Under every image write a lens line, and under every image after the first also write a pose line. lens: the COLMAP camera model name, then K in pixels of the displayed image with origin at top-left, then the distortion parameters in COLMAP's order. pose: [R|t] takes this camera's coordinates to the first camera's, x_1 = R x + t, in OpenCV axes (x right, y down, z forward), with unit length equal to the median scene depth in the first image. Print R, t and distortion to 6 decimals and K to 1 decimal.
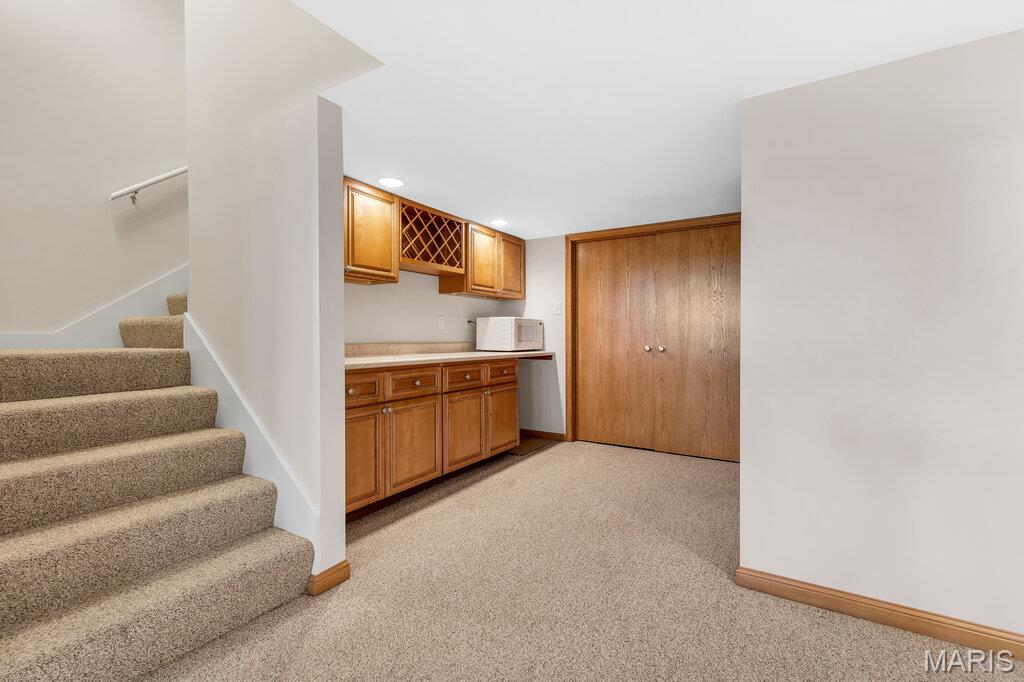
lens RADIAL K [[442.7, 0, 516.8], [0, 442.7, 335.6], [0, 0, 1]] dist [-0.003575, -0.000542]
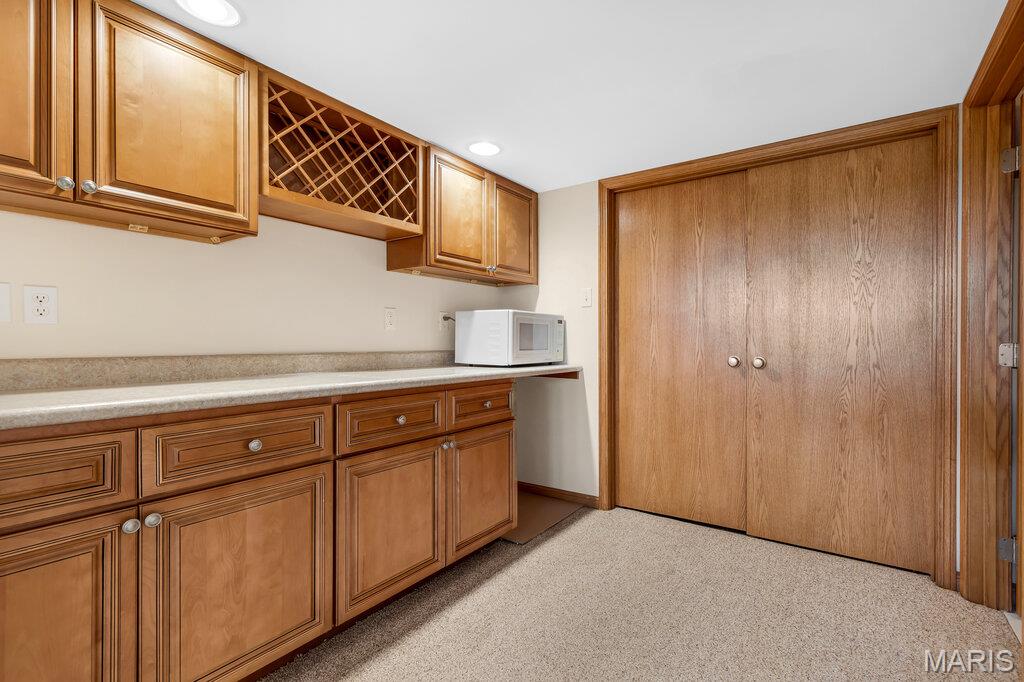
lens RADIAL K [[442.7, 0, 569.4], [0, 442.7, 345.4], [0, 0, 1]] dist [-0.003575, -0.000542]
pose [[0.999937, -0.000239, 0.011199, 0.068586], [0.000135, 0.999957, 0.009291, 0.001230], [-0.011201, -0.009289, 0.999894, 0.416985]]
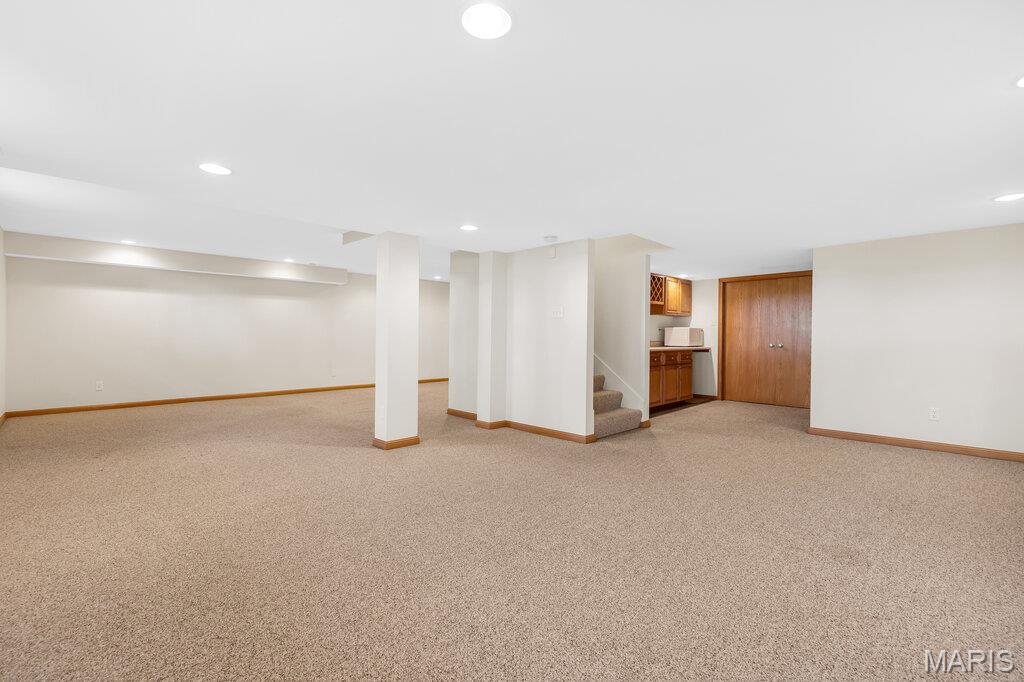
lens RADIAL K [[442.7, 0, 515.2], [0, 442.7, 344.9], [0, 0, 1]] dist [-0.003575, -0.000542]
pose [[0.972761, 0.007067, -0.231701, -0.287912], [-0.002488, 0.999796, 0.020047, -0.004875], [0.231795, -0.018924, 0.972581, -0.945198]]
